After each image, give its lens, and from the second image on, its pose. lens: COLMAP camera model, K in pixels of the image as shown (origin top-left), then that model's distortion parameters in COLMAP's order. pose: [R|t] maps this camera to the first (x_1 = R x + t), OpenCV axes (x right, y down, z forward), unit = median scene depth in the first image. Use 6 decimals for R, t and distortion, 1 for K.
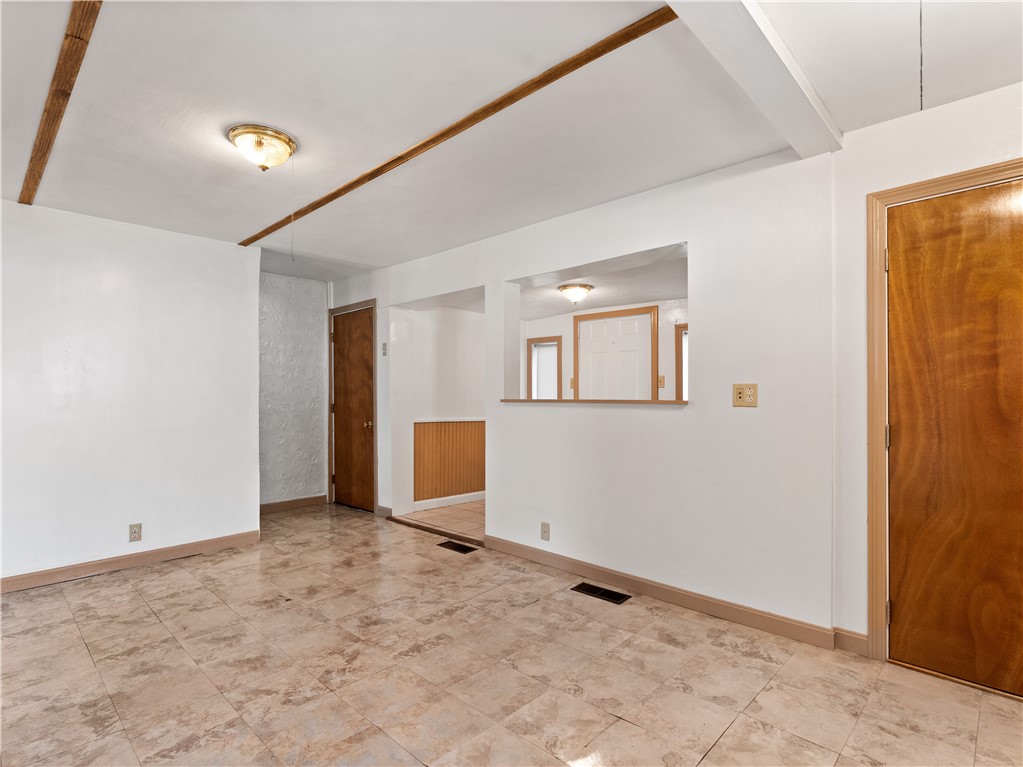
lens RADIAL K [[526.0, 0, 508.1], [0, 526.0, 392.9], [0, 0, 1]] dist [-0.014551, 0.004357]
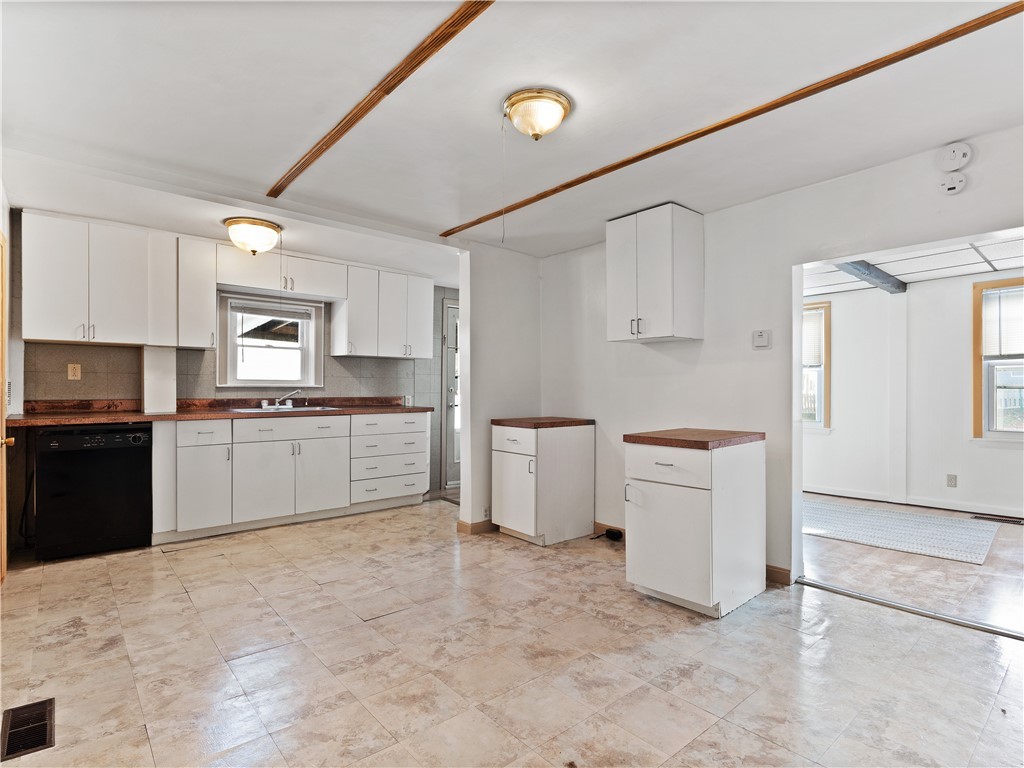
lens RADIAL K [[526.6, 0, 505.7], [0, 526.6, 390.7], [0, 0, 1]] dist [-0.014551, 0.004357]
pose [[-0.994904, -0.002777, 0.100784, -0.448180], [-0.003491, 0.999970, -0.006904, 0.017192], [-0.100762, -0.007221, -0.994884, 1.701281]]
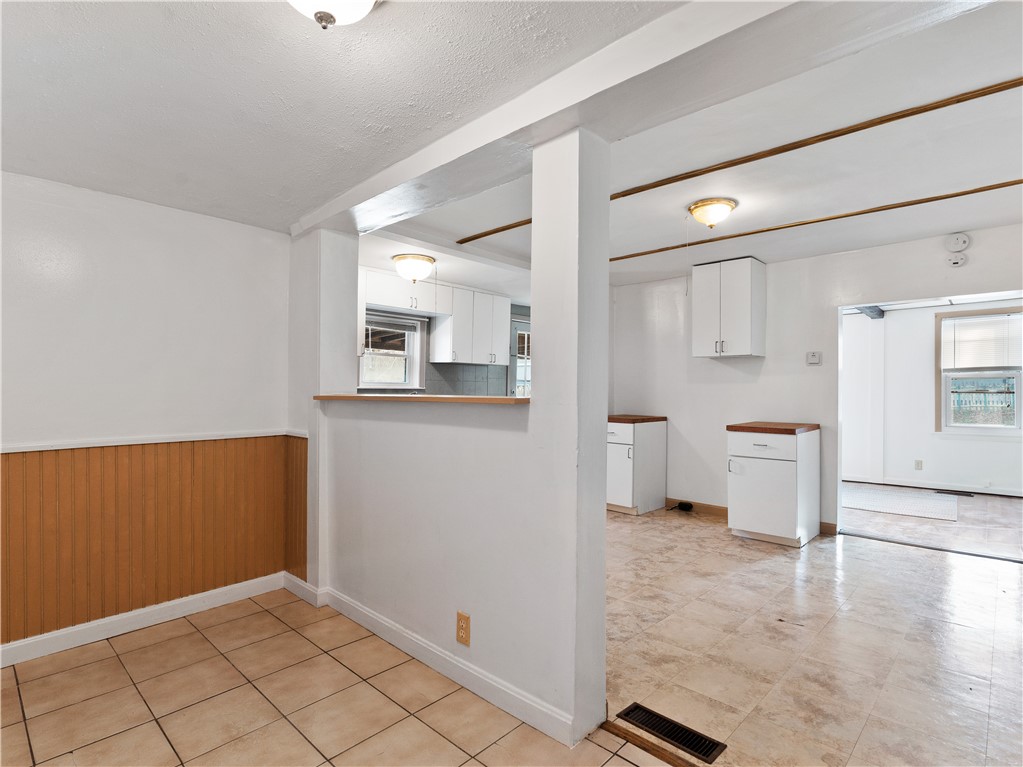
lens RADIAL K [[526.0, 0, 495.0], [0, 526.0, 385.9], [0, 0, 1]] dist [-0.014551, 0.004357]
pose [[-0.999901, -0.009272, 0.010575, 0.071687], [-0.009441, 0.999828, -0.015985, 0.012816], [-0.010425, -0.016083, -0.999816, 2.105884]]
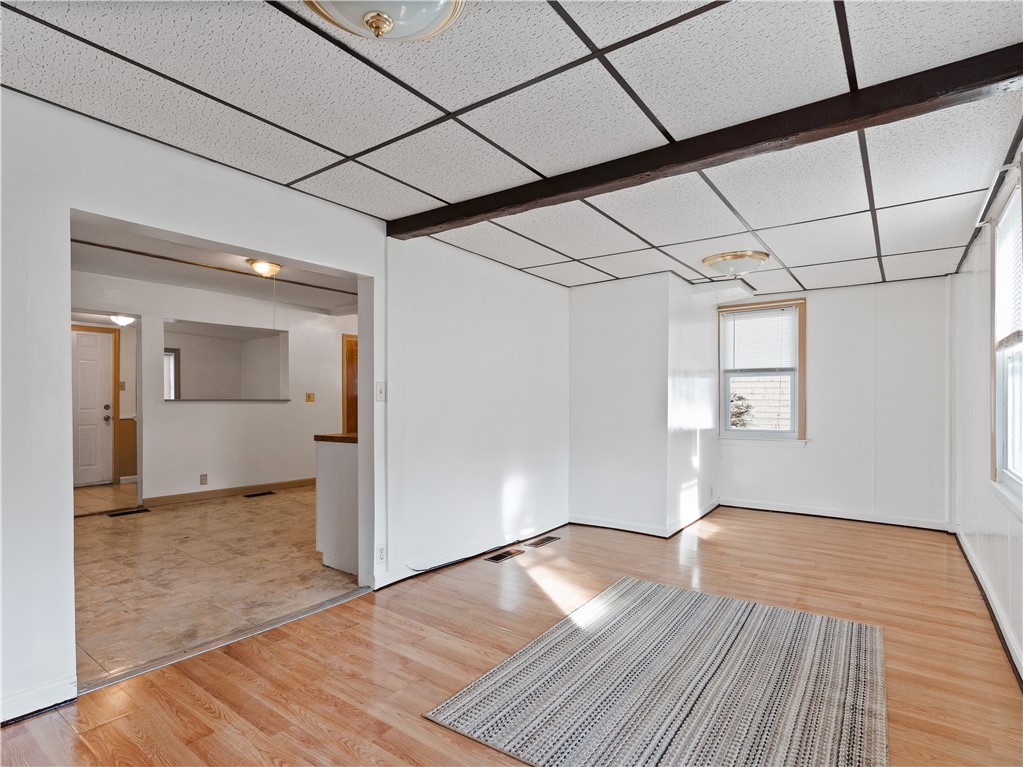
lens RADIAL K [[526.0, 0, 522.2], [0, 526.0, 400.9], [0, 0, 1]] dist [-0.014551, 0.004357]
pose [[-0.123969, -0.008885, 0.992246, -2.186307], [-0.008077, 0.999936, 0.007945, -0.006393], [-0.992253, -0.007029, -0.124033, 0.279600]]
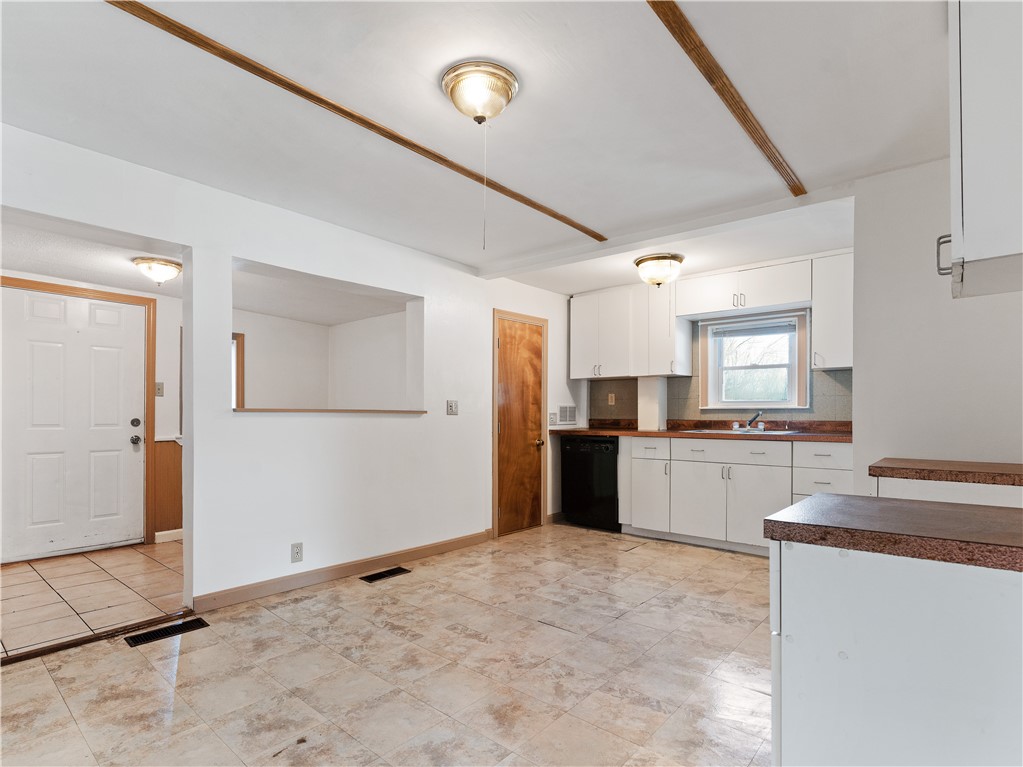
lens RADIAL K [[526.0, 0, 524.7], [0, 526.0, 420.5], [0, 0, 1]] dist [-0.014551, 0.004357]
pose [[-0.072695, -0.014057, 0.997255, -1.136547], [-0.011635, 0.999845, 0.013245, 0.019080], [-0.997286, -0.010640, -0.072847, 0.874075]]
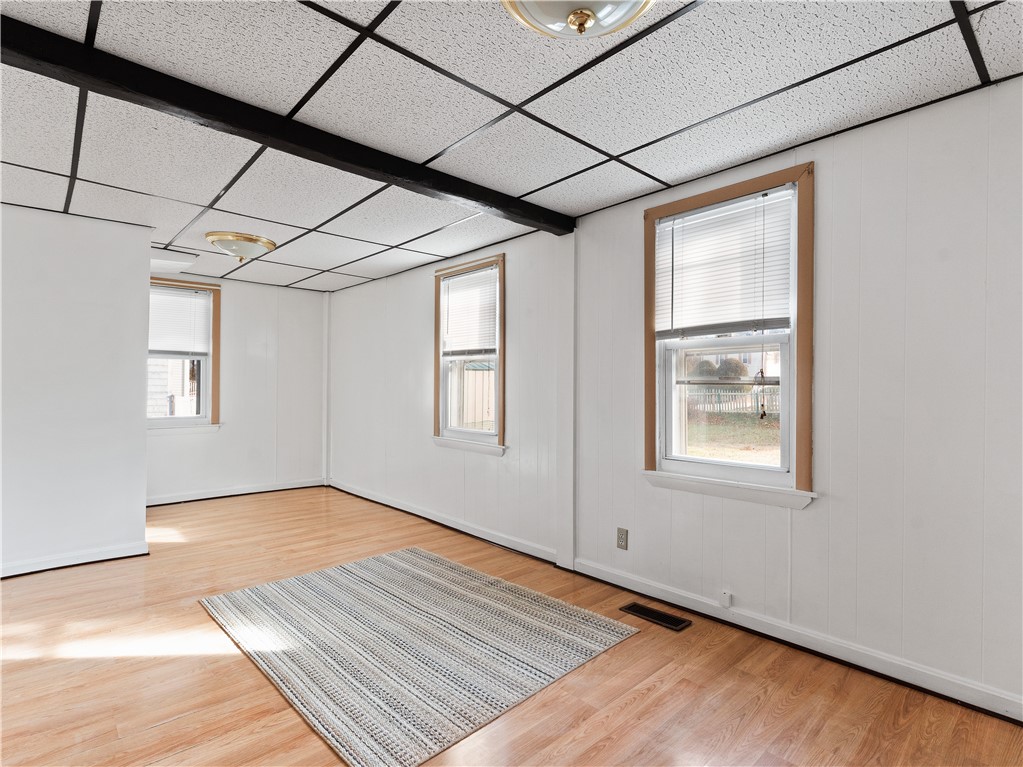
lens RADIAL K [[526.0, 0, 504.4], [0, 526.0, 386.4], [0, 0, 1]] dist [-0.014551, 0.004357]
pose [[-0.997196, -0.013538, 0.073604, -1.641052], [-0.014245, 0.999857, -0.009086, 0.003817], [-0.073471, -0.010109, -0.997246, 0.863268]]
